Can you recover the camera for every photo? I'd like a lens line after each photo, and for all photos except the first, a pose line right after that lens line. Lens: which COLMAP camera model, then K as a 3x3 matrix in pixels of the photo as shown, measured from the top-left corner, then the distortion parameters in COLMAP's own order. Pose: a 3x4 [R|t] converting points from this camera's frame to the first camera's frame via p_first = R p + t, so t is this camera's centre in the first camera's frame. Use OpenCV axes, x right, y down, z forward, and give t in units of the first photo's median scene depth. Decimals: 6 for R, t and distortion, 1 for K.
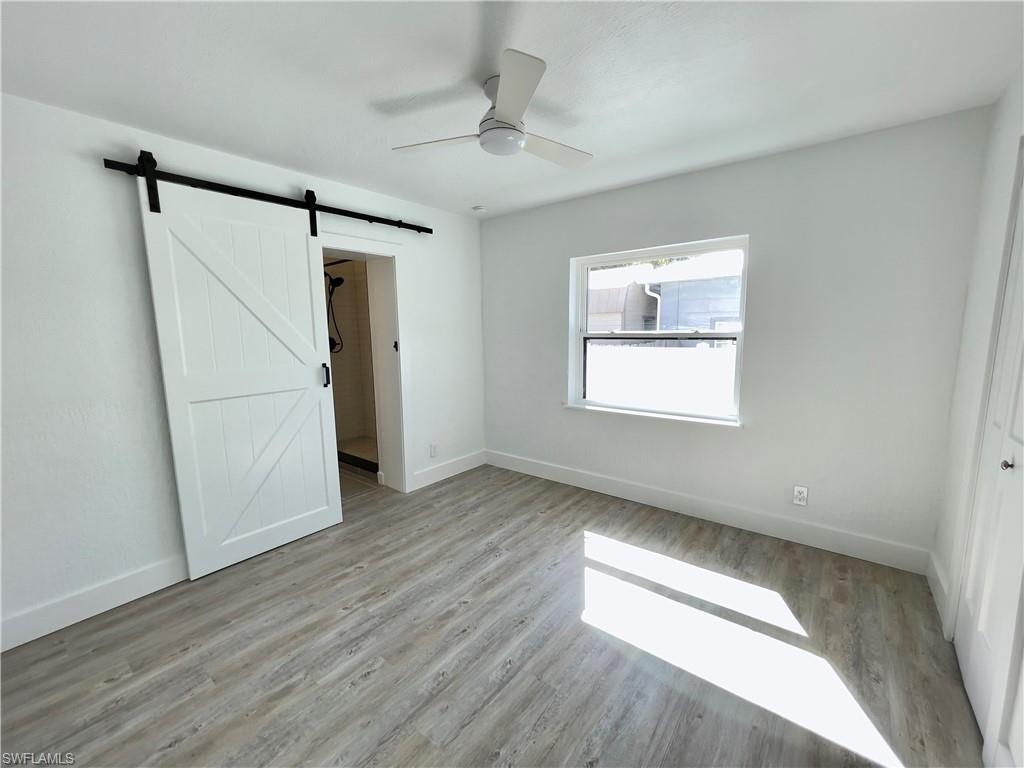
lens RADIAL K [[421.4, 0, 513.3], [0, 421.4, 385.1], [0, 0, 1]] dist [-0.011713, 0.009766]
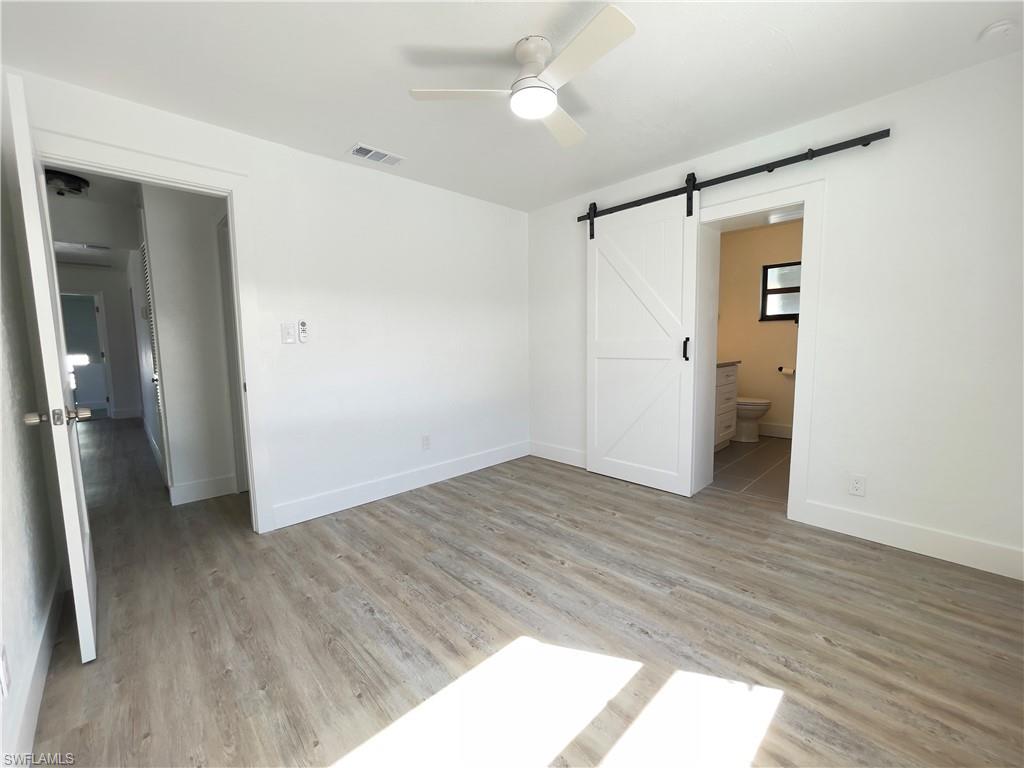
lens RADIAL K [[421.4, 0, 513.3], [0, 421.4, 385.1], [0, 0, 1]] dist [-0.011713, 0.009766]
pose [[-0.132637, 0.122291, -0.983591, 0.785495], [-0.121624, 0.982852, 0.138600, -0.033627], [0.983674, 0.138011, -0.115489, 0.863171]]
